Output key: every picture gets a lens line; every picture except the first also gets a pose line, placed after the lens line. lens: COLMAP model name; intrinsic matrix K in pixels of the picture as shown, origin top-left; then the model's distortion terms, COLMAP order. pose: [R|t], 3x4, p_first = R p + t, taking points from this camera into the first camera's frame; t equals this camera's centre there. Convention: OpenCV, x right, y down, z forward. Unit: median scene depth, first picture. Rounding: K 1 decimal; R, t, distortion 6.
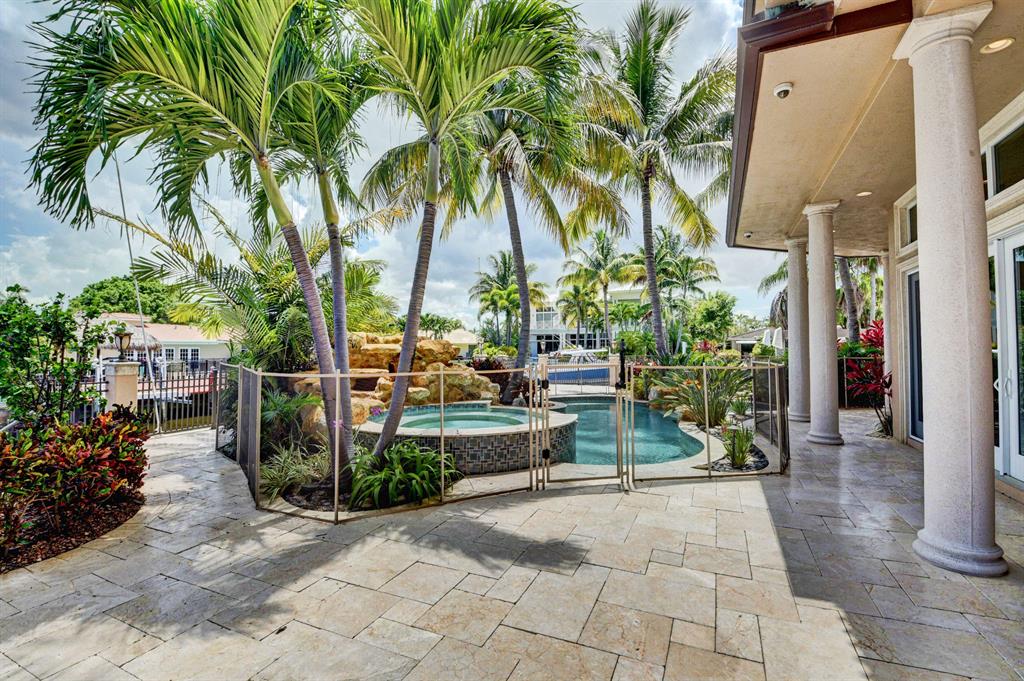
lens RADIAL K [[446.8, 0, 512.1], [0, 446.8, 335.3], [0, 0, 1]] dist [-0.000432, -0.019513]
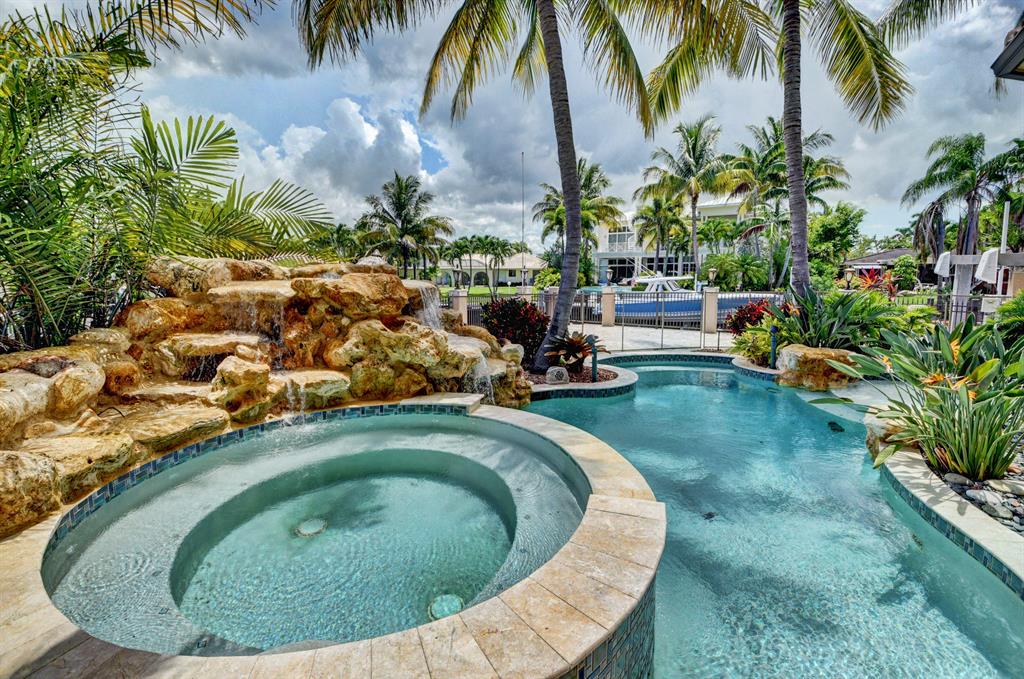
lens RADIAL K [[446.8, 0, 512.1], [0, 446.8, 334.3], [0, 0, 1]] dist [-0.000432, -0.019513]
pose [[0.987192, 0.022597, -0.157931, 0.012979], [0.003930, 0.986174, 0.165668, -0.000937], [0.159491, -0.164167, 0.973454, 0.105913]]
